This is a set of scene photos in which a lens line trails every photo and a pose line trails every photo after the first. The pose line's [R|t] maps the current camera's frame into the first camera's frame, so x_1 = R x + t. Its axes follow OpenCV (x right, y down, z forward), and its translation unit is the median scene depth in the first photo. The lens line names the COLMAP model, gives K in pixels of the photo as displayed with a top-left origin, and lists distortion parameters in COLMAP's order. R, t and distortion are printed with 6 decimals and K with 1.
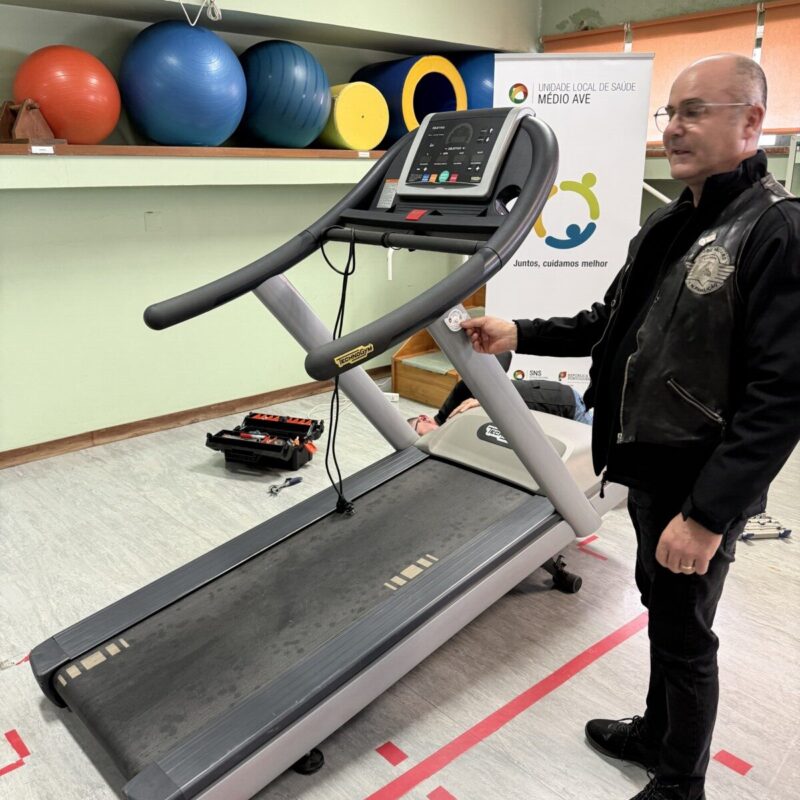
lens RADIAL K [[756.7, 0, 394.1], [0, 756.7, 394.7], [0, 0, 1]] dist [0.134707, -0.263637]
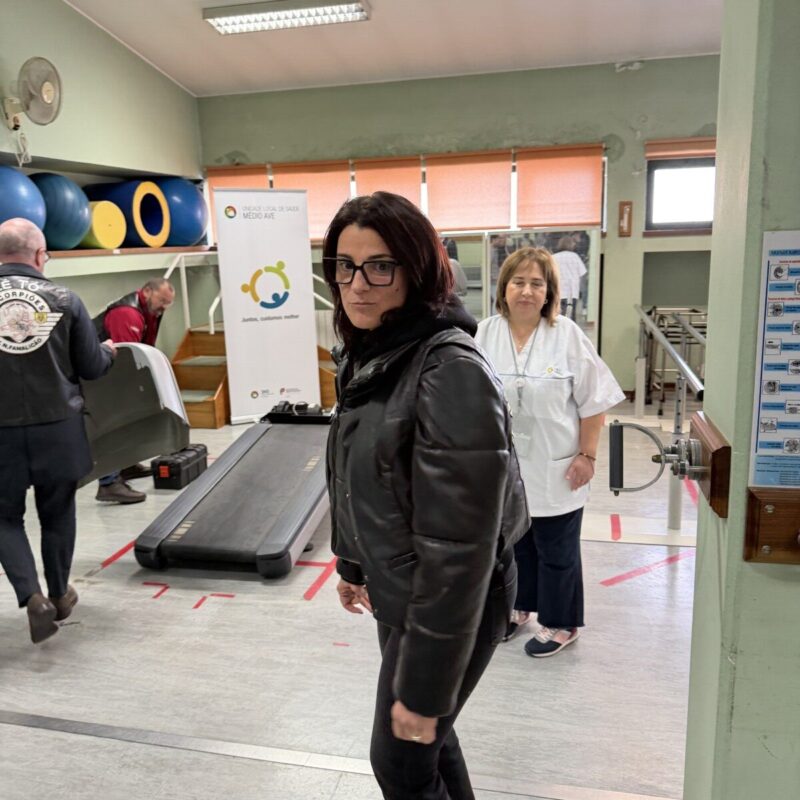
lens RADIAL K [[757.9, 0, 401.1], [0, 757.9, 403.2], [0, 0, 1]] dist [0.138069, -0.250596]
pose [[0.823396, -0.140126, 0.549894, -0.546226], [0.187159, 0.981870, -0.030042, 0.116261], [-0.535715, 0.127654, 0.834694, -0.508432]]
